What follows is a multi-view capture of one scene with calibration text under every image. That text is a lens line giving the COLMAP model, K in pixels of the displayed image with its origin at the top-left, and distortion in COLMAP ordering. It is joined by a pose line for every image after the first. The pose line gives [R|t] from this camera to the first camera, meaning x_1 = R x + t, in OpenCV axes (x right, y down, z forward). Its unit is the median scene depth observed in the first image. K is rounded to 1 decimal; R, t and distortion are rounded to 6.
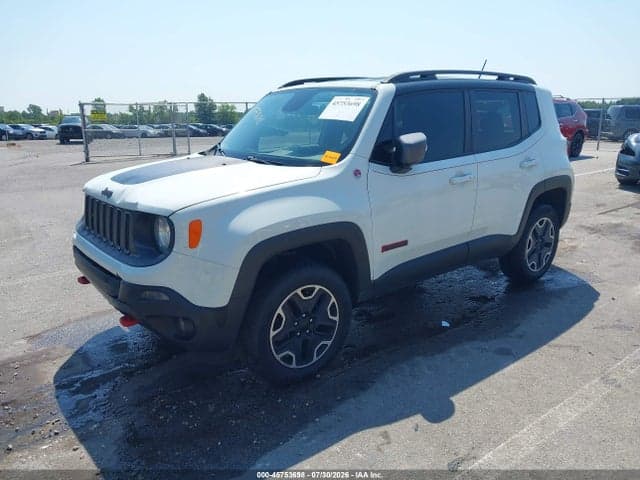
lens RADIAL K [[503.3, 0, 309.5], [0, 503.3, 237.3], [0, 0, 1]] dist [0.132206, -0.319902]
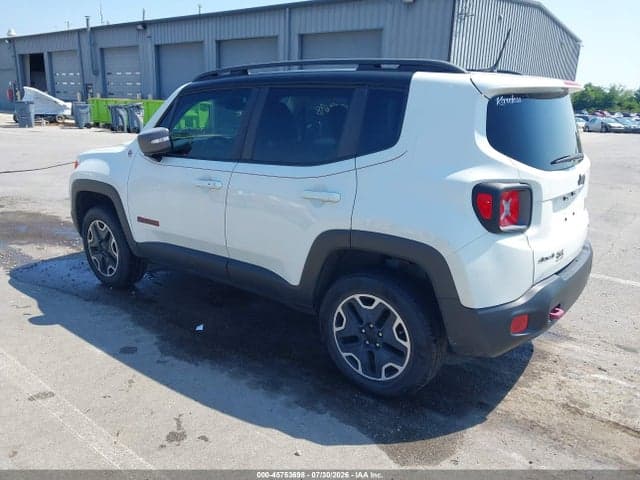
lens RADIAL K [[506.8, 0, 315.0], [0, 506.8, 240.2], [0, 0, 1]] dist [0.072097, -0.121777]
pose [[0.225099, 0.277098, -0.934102, 1.445579], [-0.255506, 0.941943, 0.217852, -0.314767], [0.940238, 0.189630, 0.282830, 1.092748]]
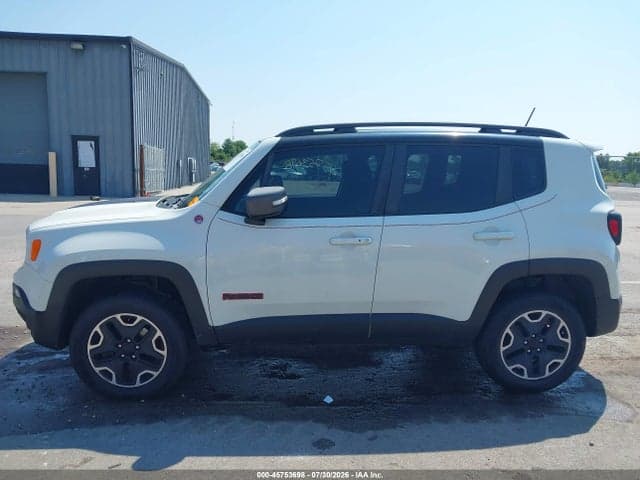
lens RADIAL K [[506.8, 0, 315.0], [0, 506.8, 240.2], [0, 0, 1]] dist [0.072097, -0.121777]
pose [[0.821607, 0.122771, -0.556678, 0.868145], [-0.168488, 0.985204, -0.031394, -0.089395], [0.544586, 0.119587, 0.830135, 0.253686]]
